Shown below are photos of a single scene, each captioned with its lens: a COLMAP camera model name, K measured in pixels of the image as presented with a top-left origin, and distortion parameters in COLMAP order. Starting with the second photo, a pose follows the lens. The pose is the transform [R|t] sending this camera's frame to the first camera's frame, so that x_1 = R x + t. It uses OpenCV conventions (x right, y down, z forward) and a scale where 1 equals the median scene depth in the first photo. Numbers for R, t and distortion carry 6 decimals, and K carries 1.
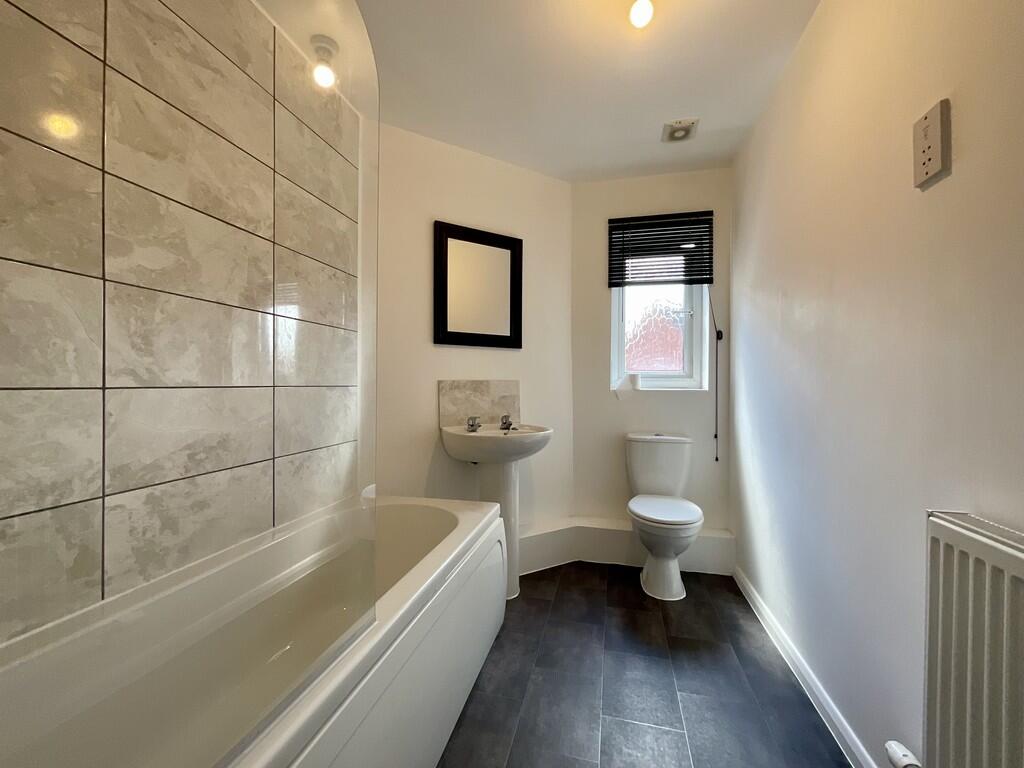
lens RADIAL K [[411.2, 0, 513.6], [0, 411.2, 382.2], [0, 0, 1]] dist [0.003420, 0.000816]
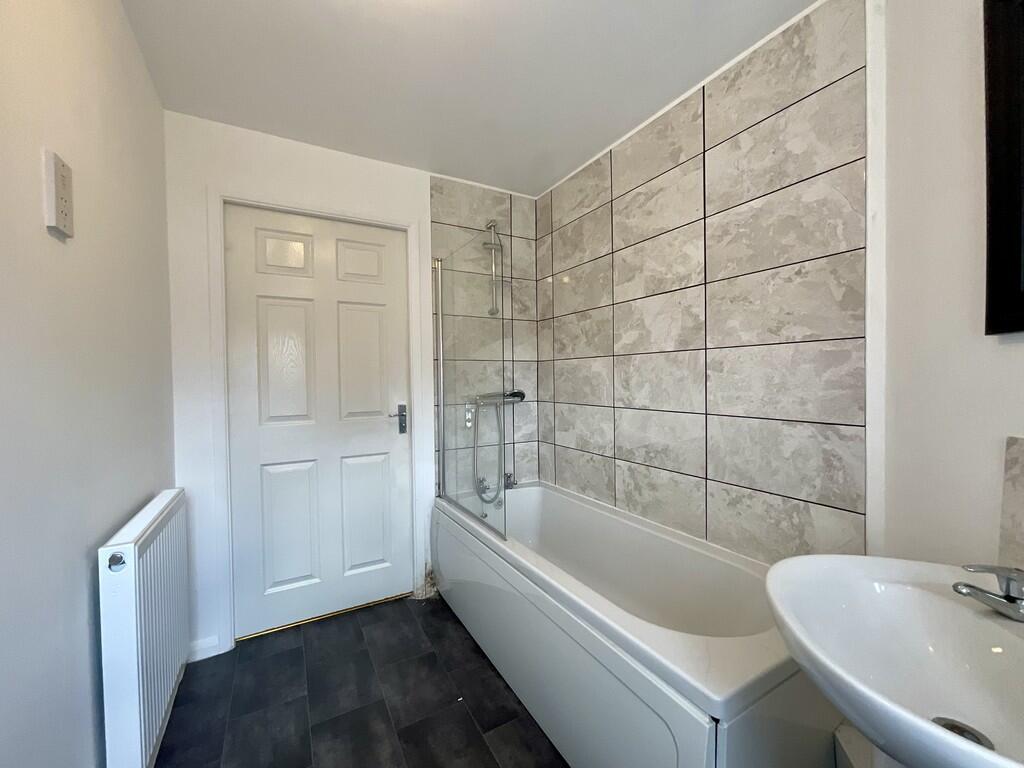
lens RADIAL K [[411.2, 0, 513.9], [0, 411.2, 387.5], [0, 0, 1]] dist [0.003420, 0.000816]
pose [[-0.722522, 0.019585, -0.691070, 0.693228], [0.010286, 0.999793, 0.017579, -0.107476], [0.691271, 0.005593, -0.722574, 1.806925]]
